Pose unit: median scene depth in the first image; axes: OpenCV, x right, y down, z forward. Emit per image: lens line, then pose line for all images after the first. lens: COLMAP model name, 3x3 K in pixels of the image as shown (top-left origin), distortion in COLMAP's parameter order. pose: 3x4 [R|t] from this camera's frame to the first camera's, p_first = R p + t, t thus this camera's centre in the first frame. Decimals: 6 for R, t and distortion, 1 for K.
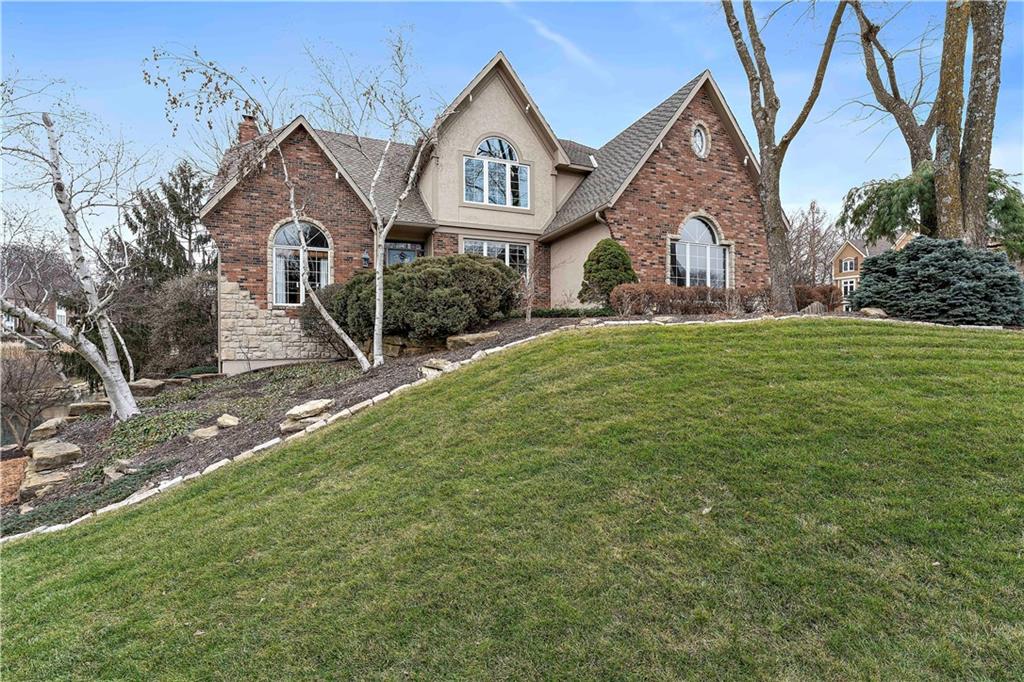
lens RADIAL K [[437.4, 0, 509.7], [0, 437.4, 336.9], [0, 0, 1]] dist [-0.004331, -0.000184]
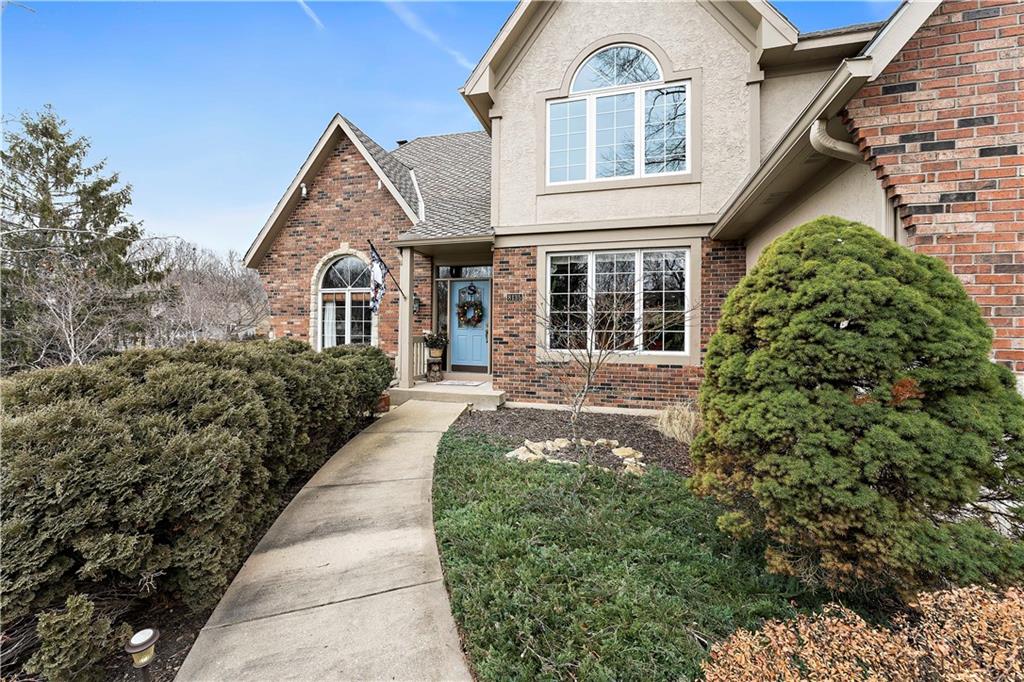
lens RADIAL K [[409.9, 0, 512.3], [0, 409.9, 331.0], [0, 0, 1]] dist [-0.001285, 0.000429]
pose [[0.799936, 0.008856, -0.600020, 0.179001], [-0.010935, 0.999940, 0.000181, -0.136877], [0.599985, 0.006416, 0.799985, 0.606949]]
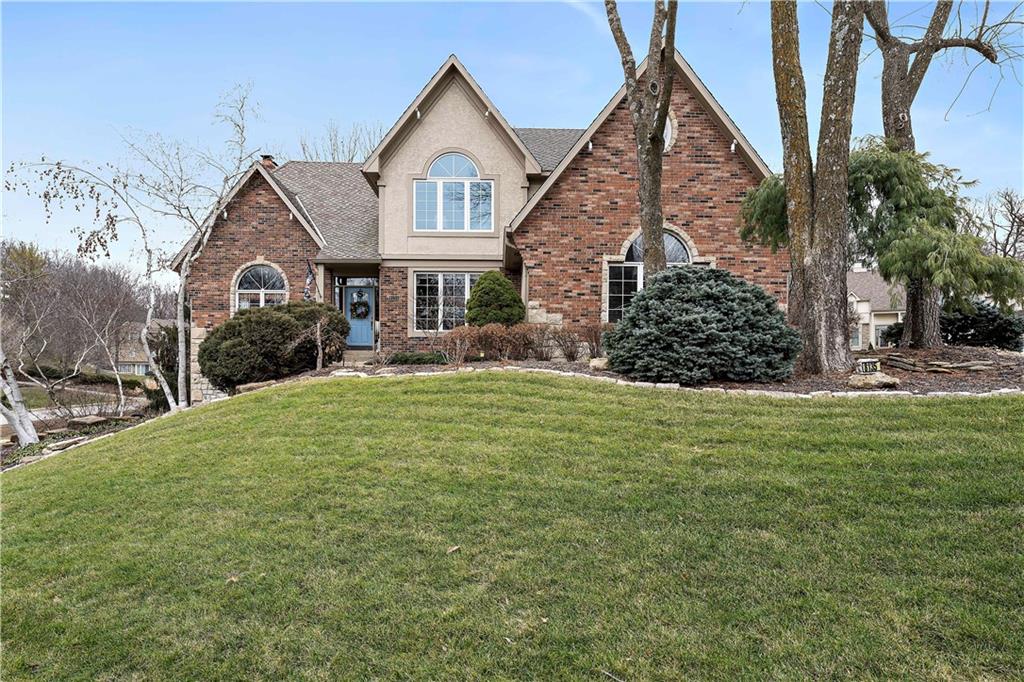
lens RADIAL K [[567.7, 0, 506.0], [0, 567.7, 382.7], [0, 0, 1]] dist [-0.004213, -0.000076]
pose [[0.936315, 0.012493, -0.350940, 0.520406], [-0.007209, 0.999840, 0.016358, -0.017919], [0.351089, -0.012787, 0.936255, -0.034400]]
